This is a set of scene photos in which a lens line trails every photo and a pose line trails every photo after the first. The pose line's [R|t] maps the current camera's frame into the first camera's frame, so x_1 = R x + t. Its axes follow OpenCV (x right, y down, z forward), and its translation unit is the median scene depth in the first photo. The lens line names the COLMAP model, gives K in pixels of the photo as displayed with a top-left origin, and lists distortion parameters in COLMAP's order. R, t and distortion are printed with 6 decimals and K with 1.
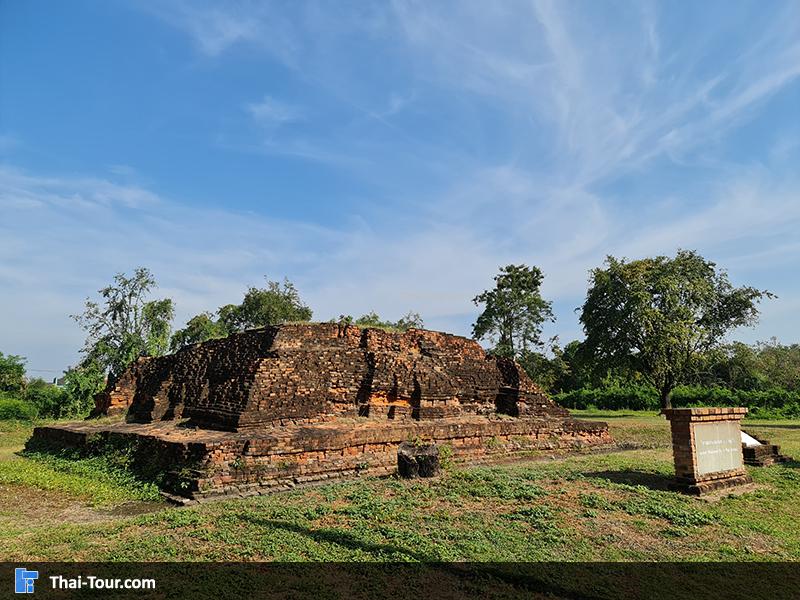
lens RADIAL K [[600.8, 0, 410.3], [0, 600.8, 307.1], [0, 0, 1]] dist [0.065784, -0.030819]
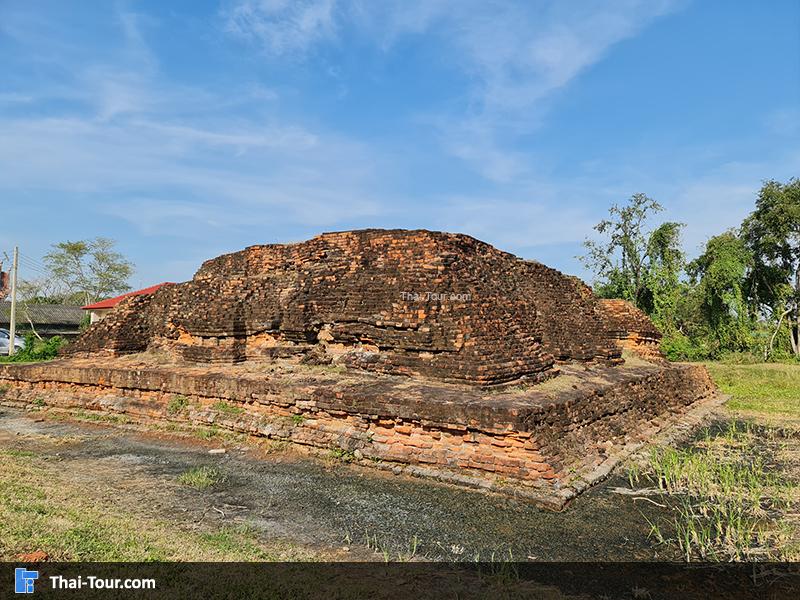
lens RADIAL K [[600.8, 0, 396.5], [0, 600.8, 304.7], [0, 0, 1]] dist [0.065784, -0.030819]
pose [[0.214979, -0.049016, -0.975388, 0.740095], [0.130263, 0.991255, -0.021103, 0.152929], [0.967892, -0.122520, 0.219484, 1.013277]]
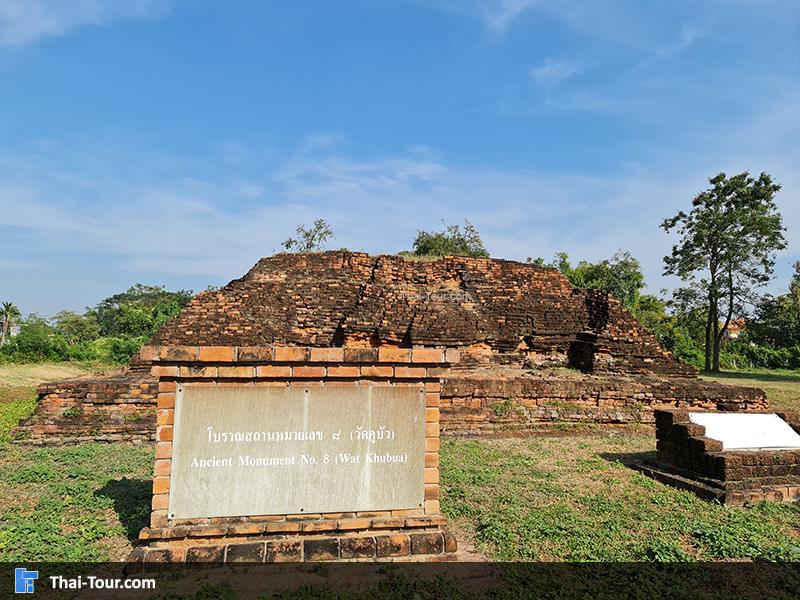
lens RADIAL K [[600.8, 0, 395.1], [0, 600.8, 302.2], [0, 0, 1]] dist [0.065784, -0.030819]
pose [[0.891247, -0.012307, -0.453350, 0.317719], [0.044179, 0.997233, 0.059782, 0.051167], [0.451360, -0.073310, 0.889325, 0.303120]]
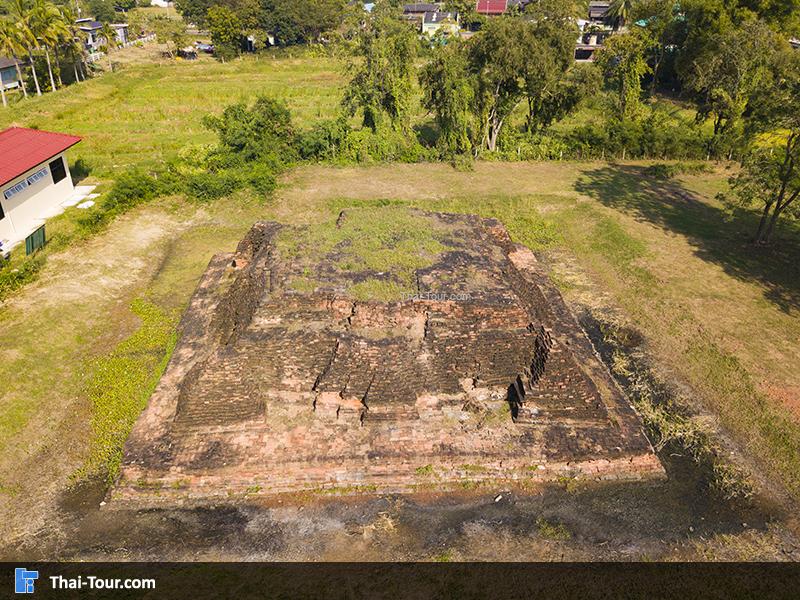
lens RADIAL K [[600.8, 0, 388.1], [0, 600.8, 325.0], [0, 0, 1]] dist [0.065784, -0.030819]
pose [[0.776709, 0.325619, -0.539163, 0.503635], [0.094689, 0.785912, 0.611046, -0.525086], [0.622702, -0.525657, 0.579592, 0.479820]]
